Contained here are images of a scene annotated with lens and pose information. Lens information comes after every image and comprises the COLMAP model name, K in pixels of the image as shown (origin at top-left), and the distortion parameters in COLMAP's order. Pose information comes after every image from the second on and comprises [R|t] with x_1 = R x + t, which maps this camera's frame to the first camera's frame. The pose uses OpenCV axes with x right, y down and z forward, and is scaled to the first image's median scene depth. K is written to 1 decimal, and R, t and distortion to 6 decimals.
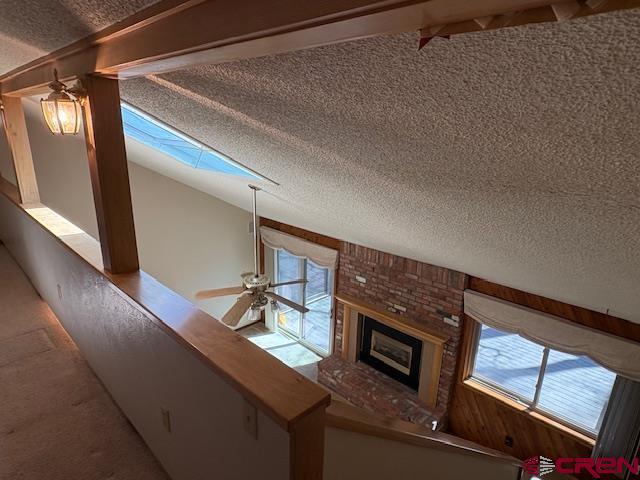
lens RADIAL K [[380.9, 0, 320.0], [0, 380.9, 240.0], [0, 0, 1]] dist [-0.002688, -0.001356]
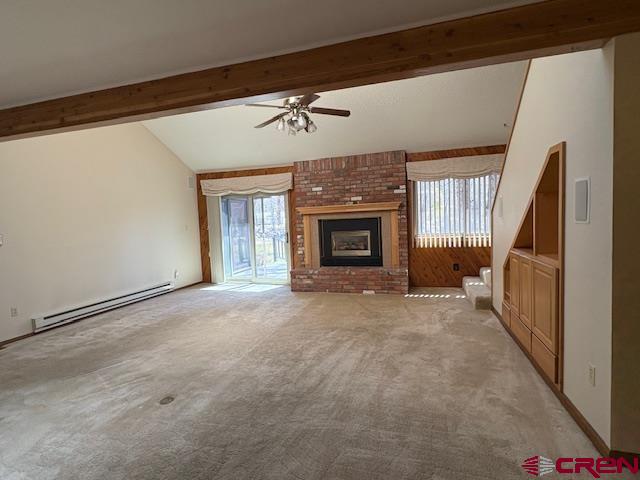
lens RADIAL K [[328.9, 0, 317.9], [0, 328.9, 236.8], [0, 0, 1]] dist [0.000353, 0.000274]
pose [[0.881530, -0.090778, 0.463318, -0.403417], [0.195768, 0.963283, -0.183742, 0.459228], [-0.429627, 0.252677, 0.866934, 0.138499]]
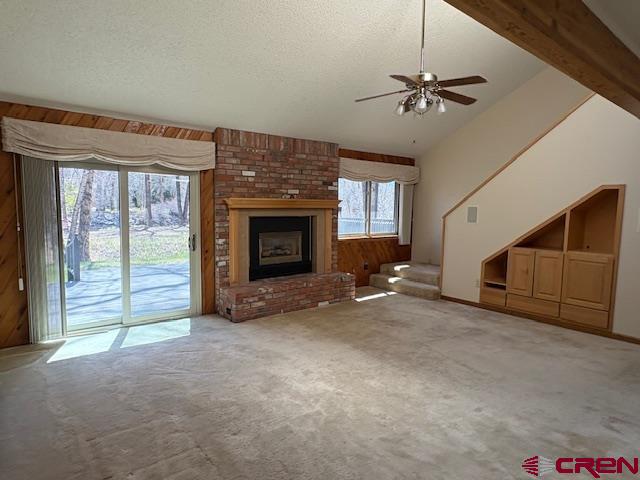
lens RADIAL K [[380.9, 0, 320.0], [0, 380.9, 240.0], [0, 0, 1]] dist [-0.002688, -0.001356]
pose [[0.105678, -0.119652, 0.987176, -0.771613], [0.267747, 0.959496, 0.087634, 0.223796], [-0.957676, 0.255052, 0.133434, 0.801519]]
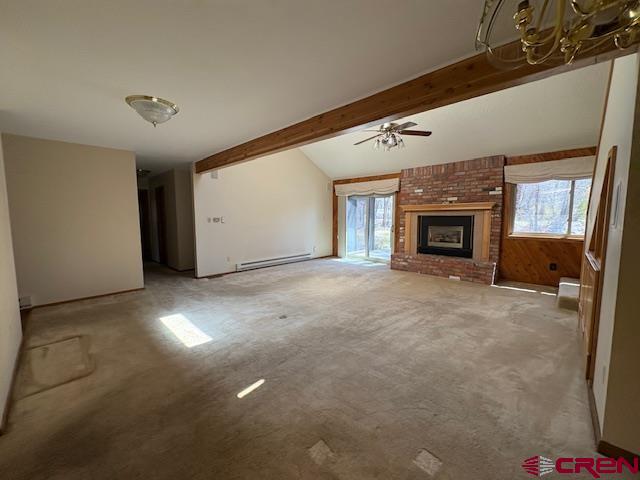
lens RADIAL K [[254.8, 0, 319.5], [0, 254.8, 238.9], [0, 0, 1]] dist [-0.000876, 0.000001]
pose [[0.999228, -0.034860, 0.018100, -0.321192], [0.037698, 0.980547, -0.192629, 0.487221], [-0.011033, 0.193162, 0.981105, 0.055686]]
